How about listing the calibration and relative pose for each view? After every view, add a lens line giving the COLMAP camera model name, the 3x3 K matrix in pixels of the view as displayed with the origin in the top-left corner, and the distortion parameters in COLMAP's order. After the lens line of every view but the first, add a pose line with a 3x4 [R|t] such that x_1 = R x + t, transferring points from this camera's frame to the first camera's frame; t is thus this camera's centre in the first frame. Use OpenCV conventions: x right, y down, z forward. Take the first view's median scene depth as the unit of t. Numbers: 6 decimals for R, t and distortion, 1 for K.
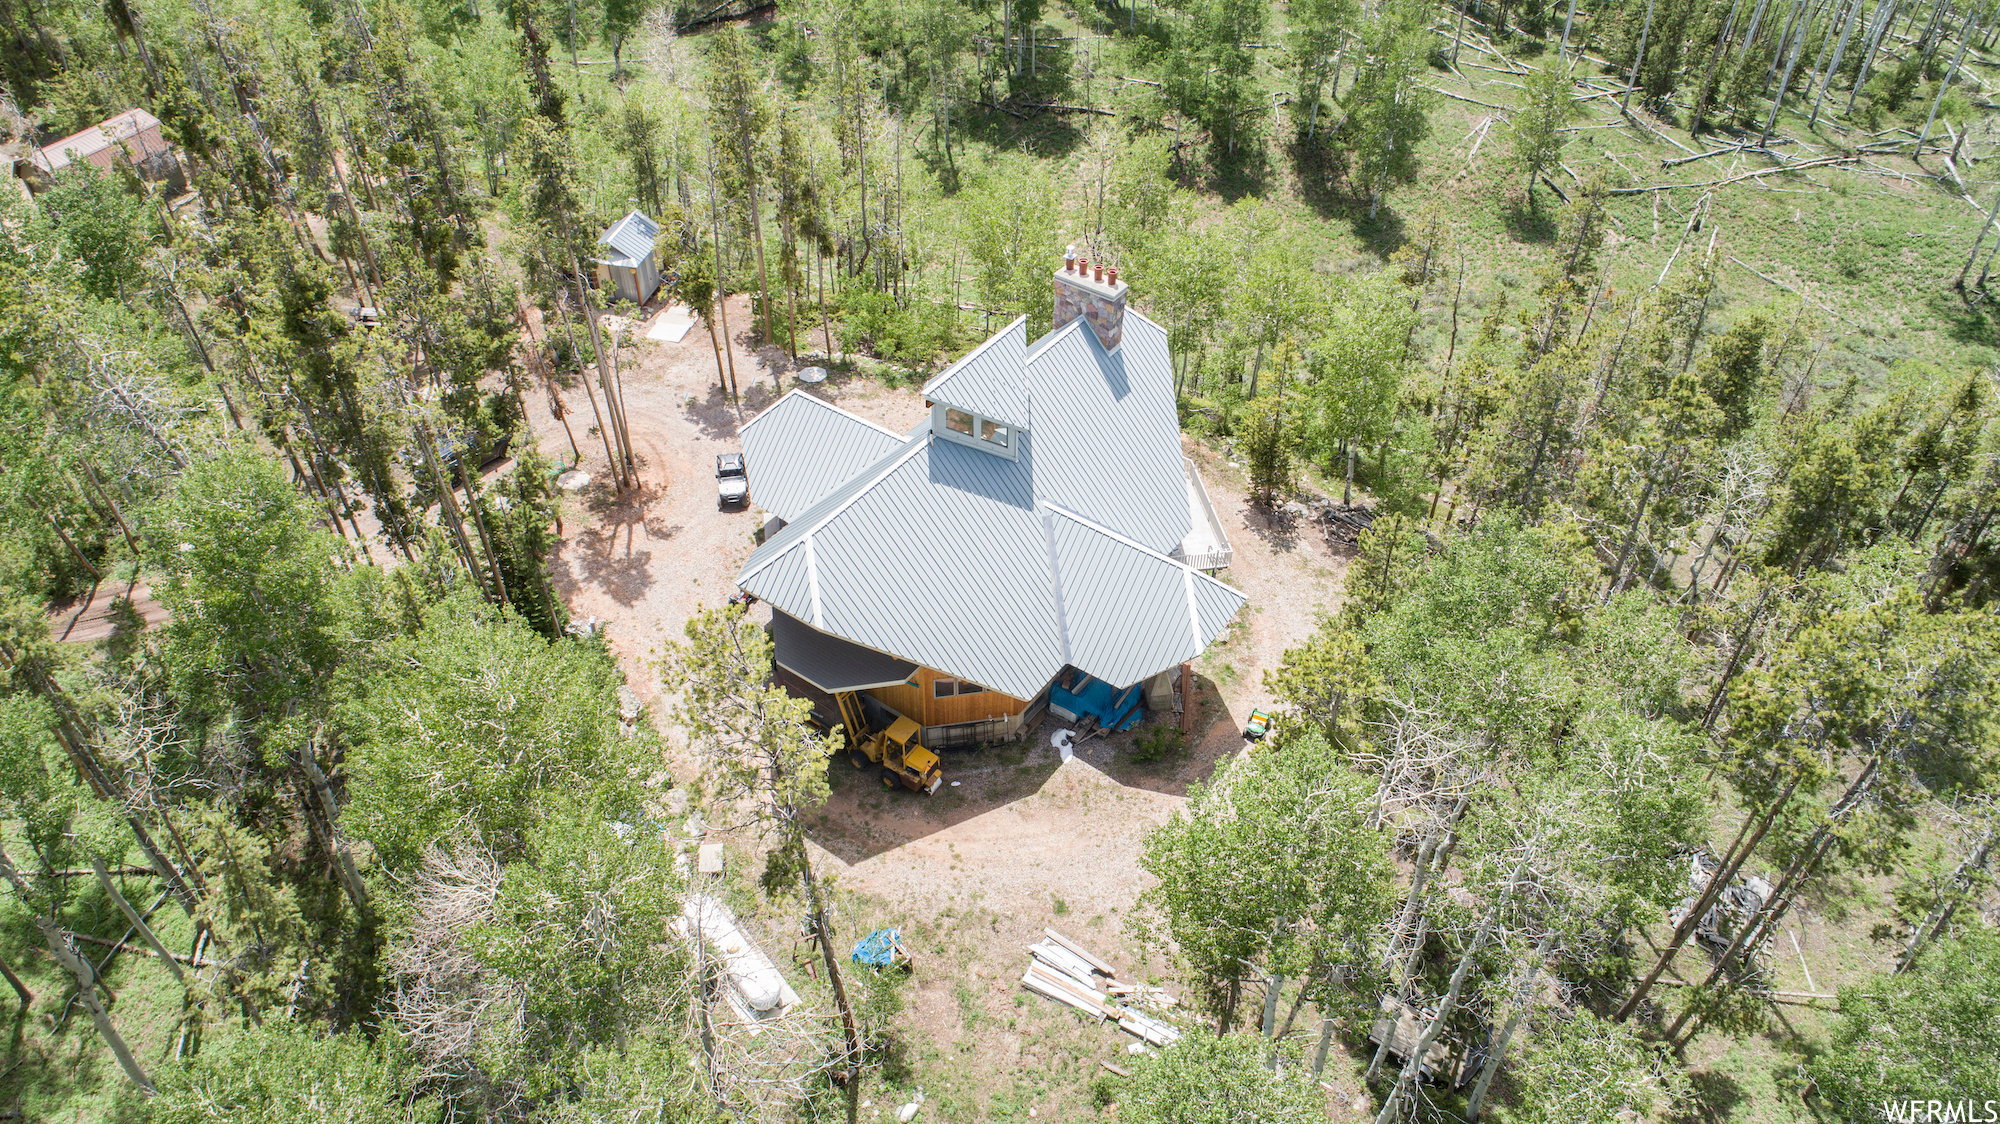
lens RADIAL K [[1347.4, 0, 1001.9], [0, 1347.4, 559.6], [0, 0, 1]] dist [-0.001824, -0.004113]
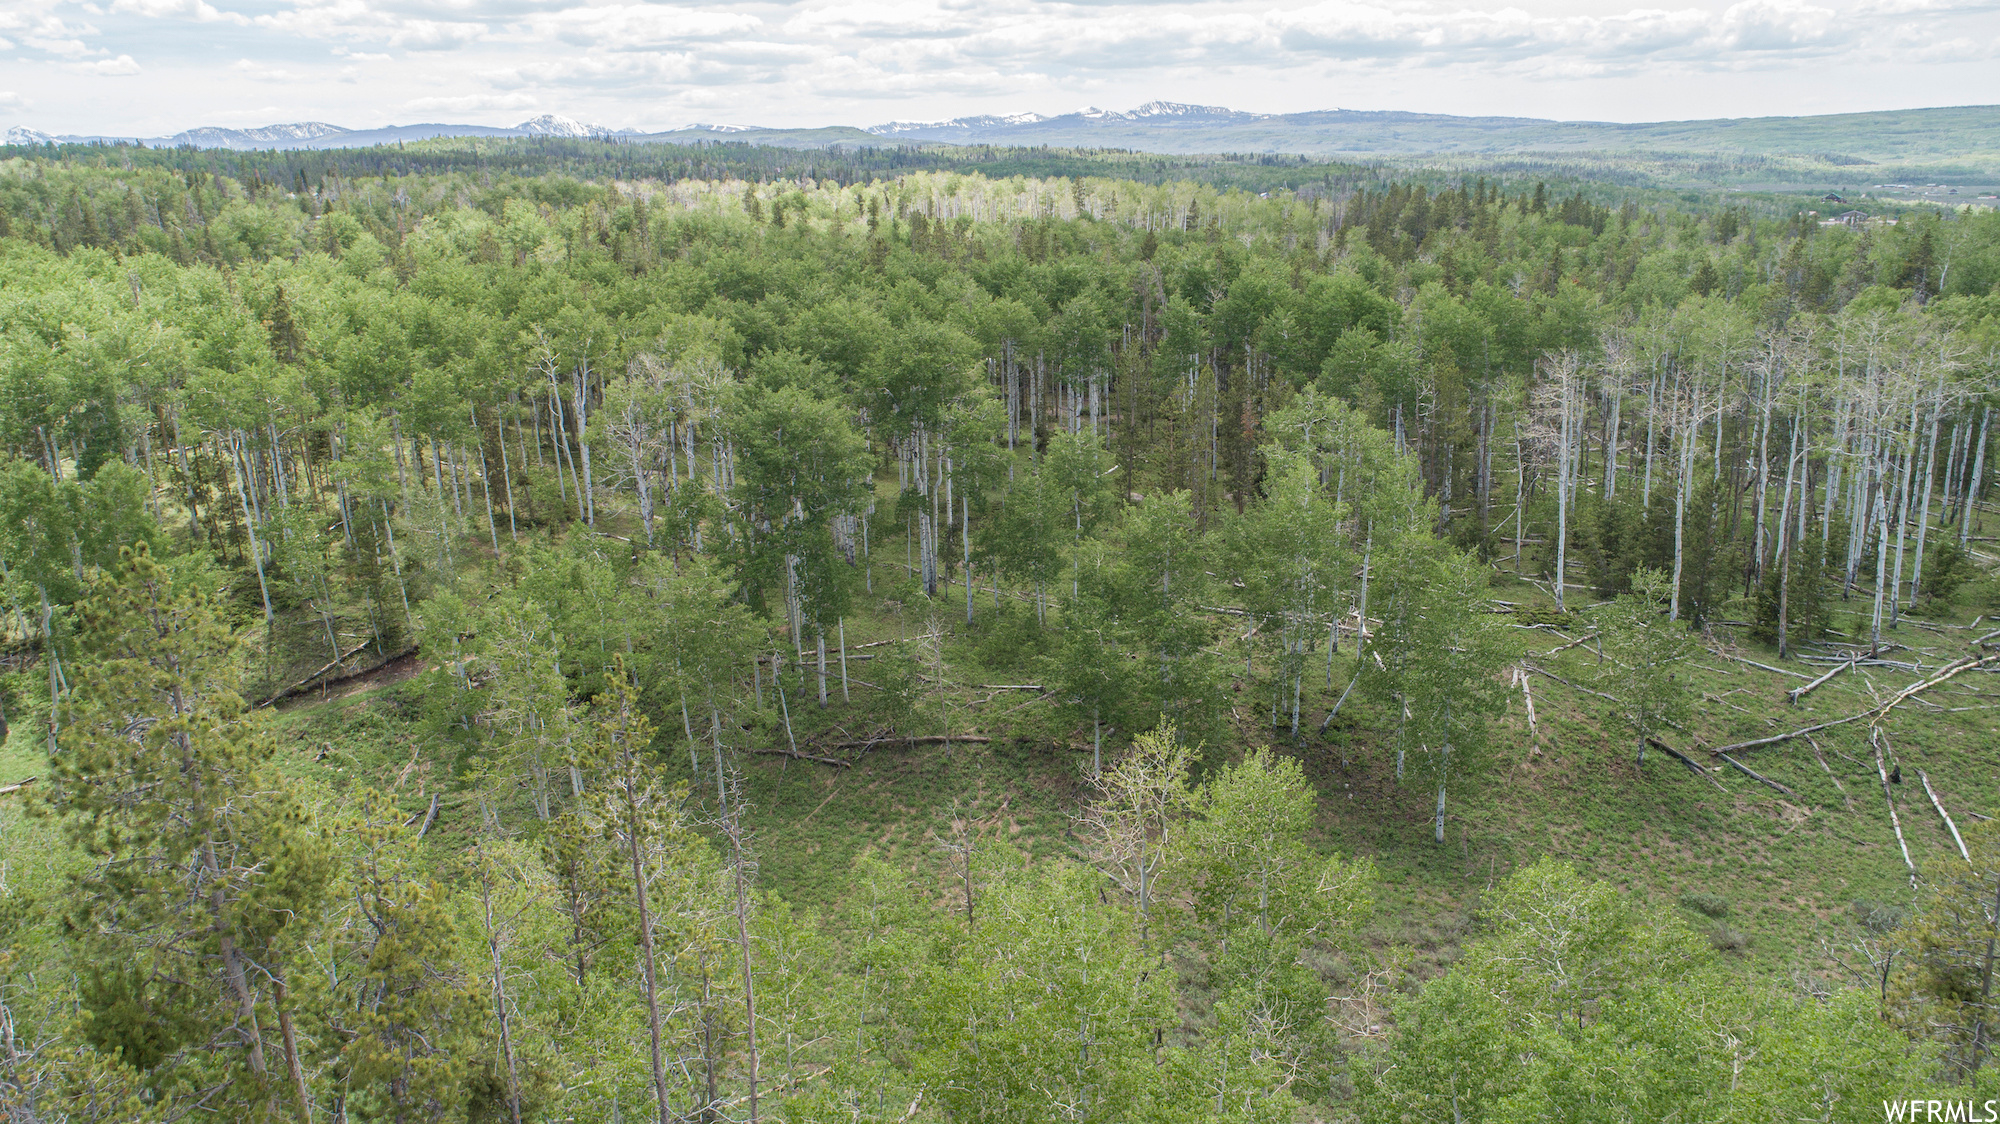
lens RADIAL K [[1347.4, 0, 998.2], [0, 1347.4, 561.0], [0, 0, 1]] dist [-0.001824, -0.004113]
pose [[0.966178, -0.102507, 0.236628, -0.054941], [0.197443, 0.884310, -0.423098, -0.137810], [-0.165882, 0.455509, 0.874640, 0.412451]]
